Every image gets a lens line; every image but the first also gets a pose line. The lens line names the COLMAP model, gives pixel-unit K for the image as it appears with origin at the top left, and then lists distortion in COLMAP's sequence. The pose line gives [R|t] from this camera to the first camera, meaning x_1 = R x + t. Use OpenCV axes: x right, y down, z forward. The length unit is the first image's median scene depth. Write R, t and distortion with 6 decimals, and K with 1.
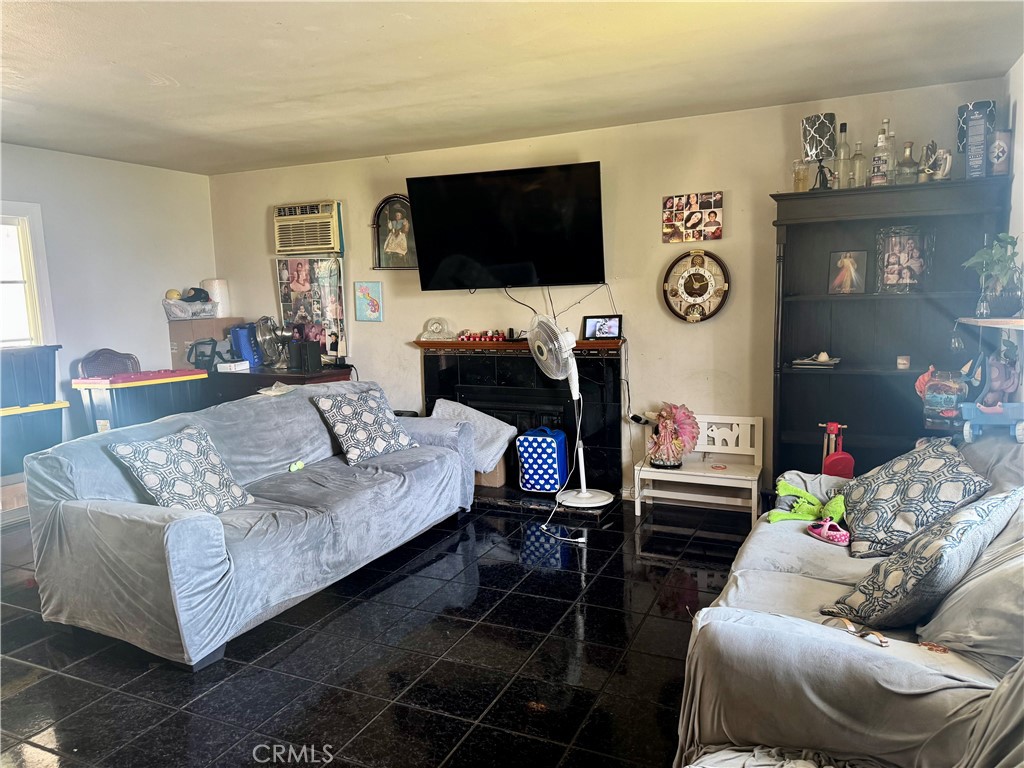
lens RADIAL K [[701.3, 0, 512.0], [0, 701.3, 384.0], [0, 0, 1]] dist [0.169577, -0.304552]
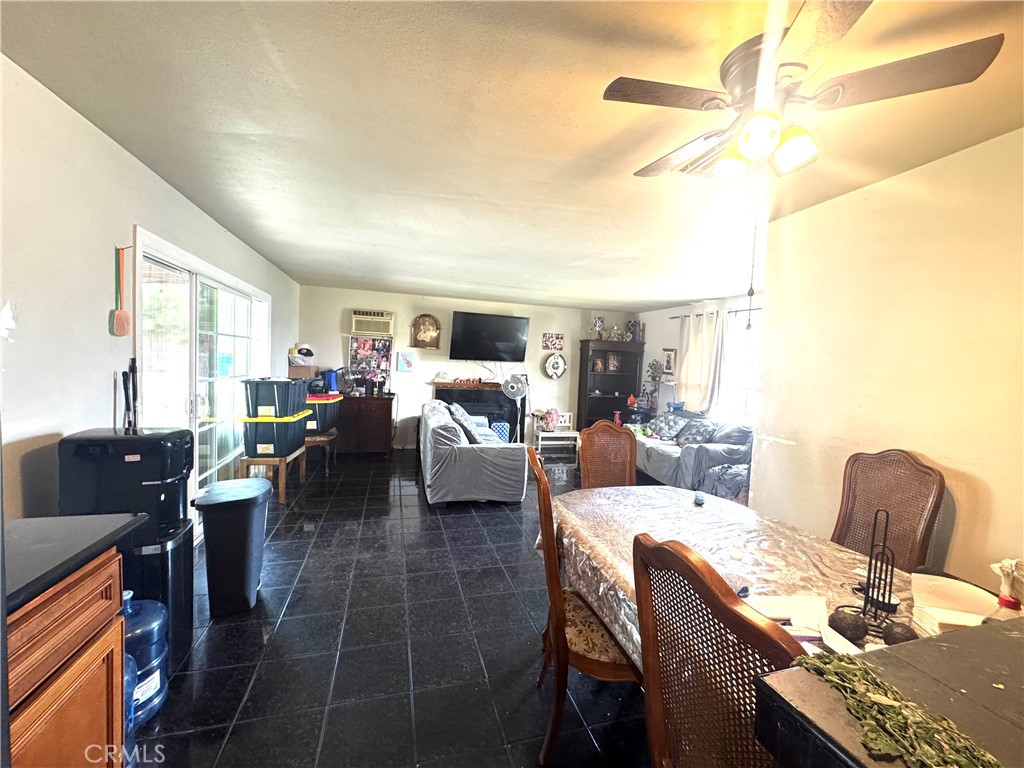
lens RADIAL K [[412.5, 0, 510.3], [0, 412.5, 379.7], [0, 0, 1]] dist [-0.000896, -0.000086]
pose [[0.768421, 0.034614, 0.639008, -0.874168], [0.013546, 0.997433, -0.070318, 0.026611], [-0.639802, 0.062690, 0.765979, -0.122949]]
